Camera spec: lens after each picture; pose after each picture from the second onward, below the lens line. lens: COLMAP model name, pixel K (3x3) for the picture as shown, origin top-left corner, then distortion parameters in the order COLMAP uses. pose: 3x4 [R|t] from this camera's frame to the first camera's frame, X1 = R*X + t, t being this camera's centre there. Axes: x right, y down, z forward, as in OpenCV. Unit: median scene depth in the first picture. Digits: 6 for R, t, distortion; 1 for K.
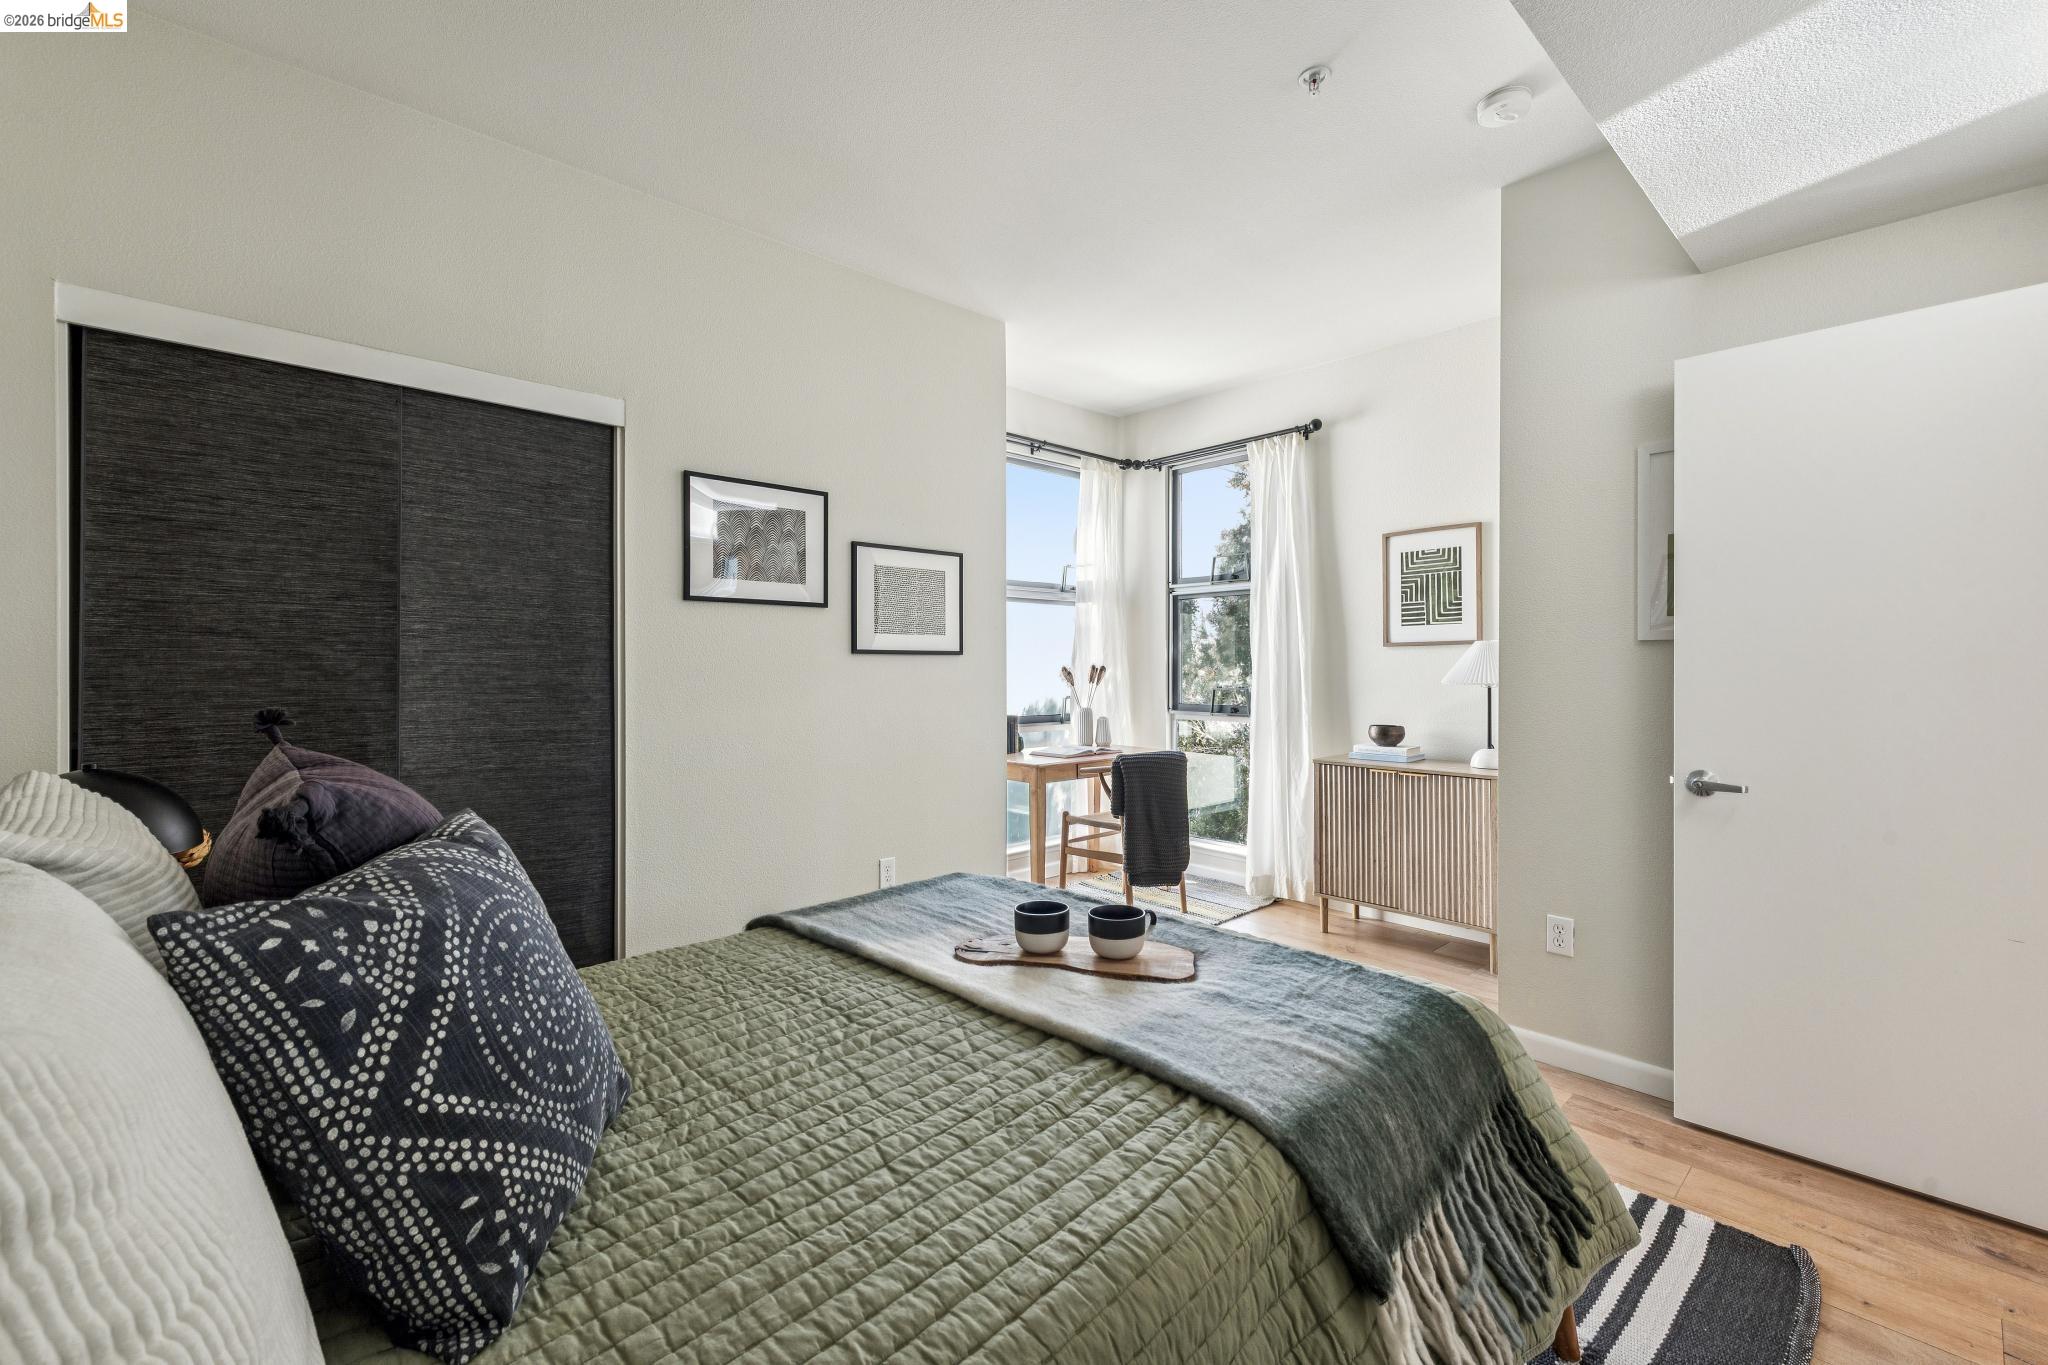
lens RADIAL K [[897.5, 0, 1030.4], [0, 897.5, 675.2], [0, 0, 1]] dist [0.013922, -0.000557]
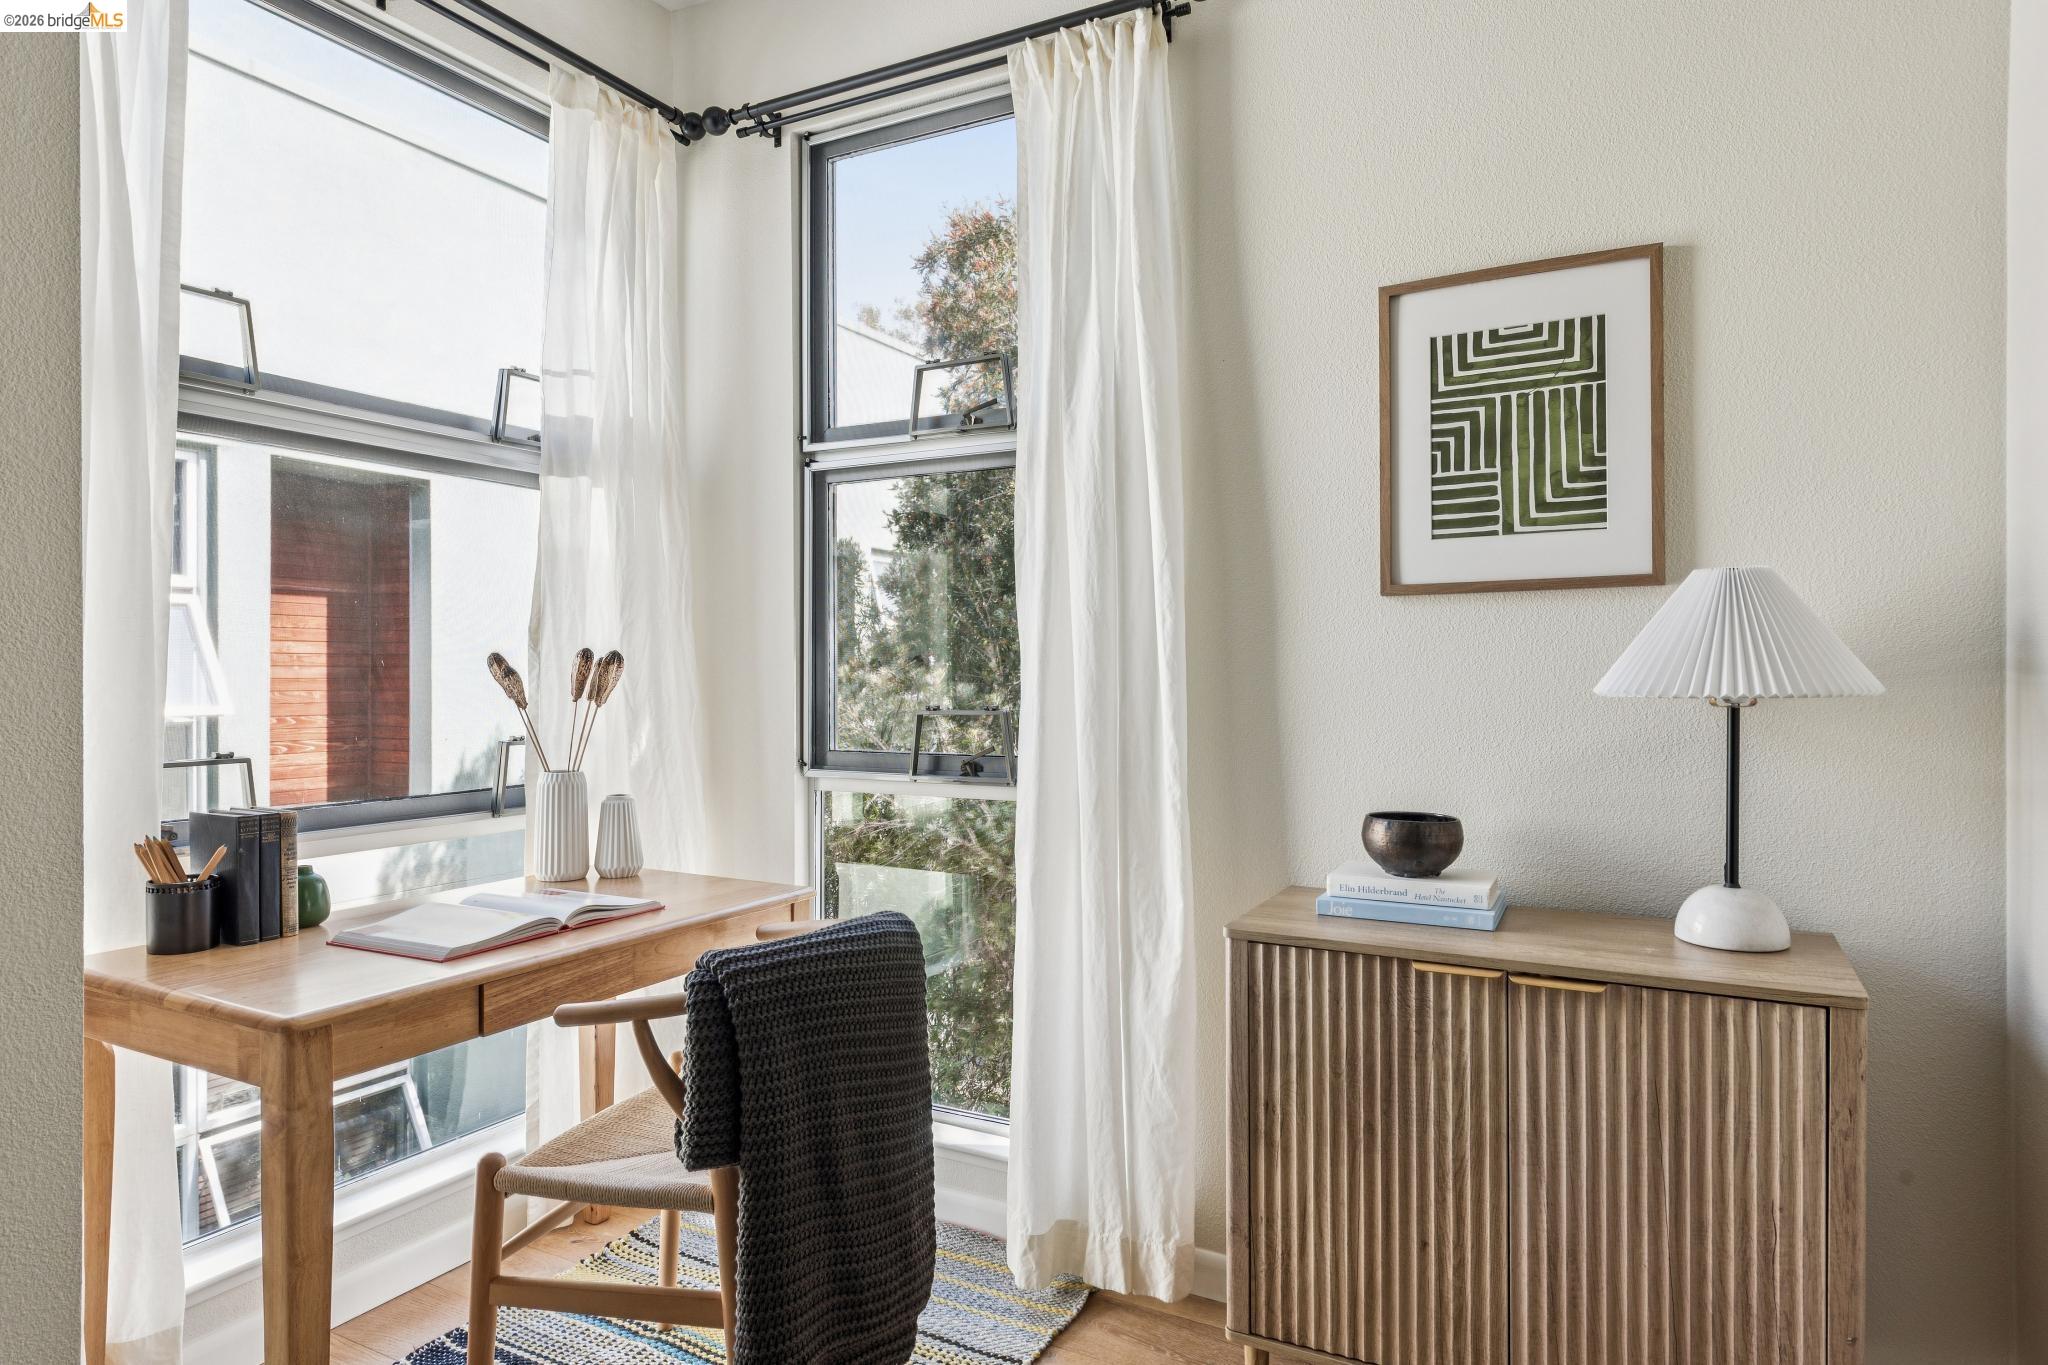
lens RADIAL K [[1262.6, 0, 1021.3], [0, 1262.6, 674.0], [0, 0, 1]] dist [0.026680, -0.002554]
pose [[0.951657, 0.000772, 0.307161, 0.080682], [0.002539, 0.999943, -0.010379, 0.004370], [-0.307151, 0.010657, 0.951601, 0.475078]]
